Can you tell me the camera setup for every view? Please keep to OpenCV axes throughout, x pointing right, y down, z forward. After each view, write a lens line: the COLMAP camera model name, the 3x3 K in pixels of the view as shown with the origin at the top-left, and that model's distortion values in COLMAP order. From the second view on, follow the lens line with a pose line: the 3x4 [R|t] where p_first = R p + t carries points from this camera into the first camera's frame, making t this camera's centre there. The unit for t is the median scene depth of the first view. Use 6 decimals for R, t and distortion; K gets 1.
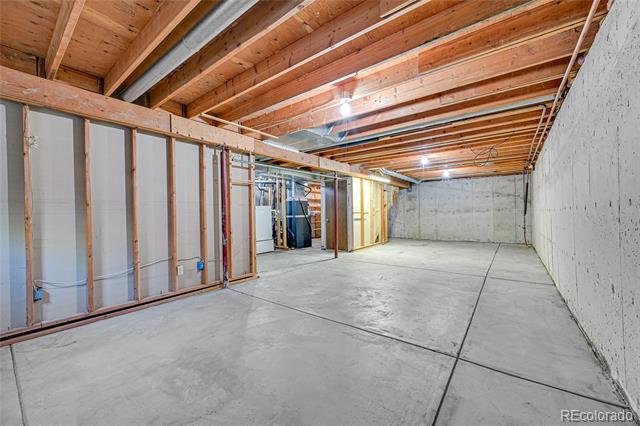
lens RADIAL K [[255.2, 0, 320.0], [0, 255.2, 213.0], [0, 0, 1]] dist [0.000367, 0.000018]
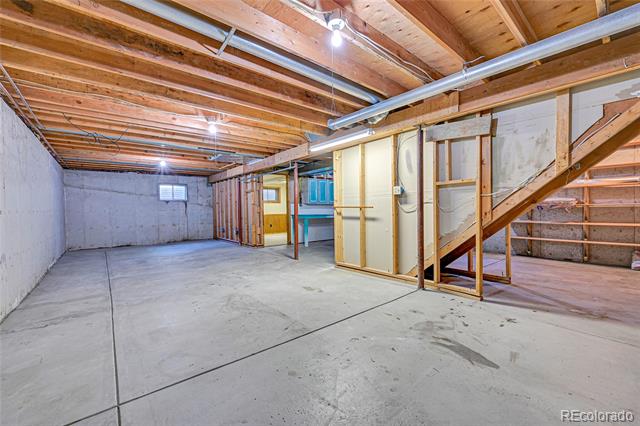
lens RADIAL K [[255.2, 0, 320.0], [0, 255.2, 213.0], [0, 0, 1]] dist [0.000367, 0.000018]
pose [[-0.224177, 0.026640, -0.974184, 0.755443], [0.013679, 0.999614, 0.024188, -0.003868], [0.974452, -0.007904, -0.224455, 1.075223]]
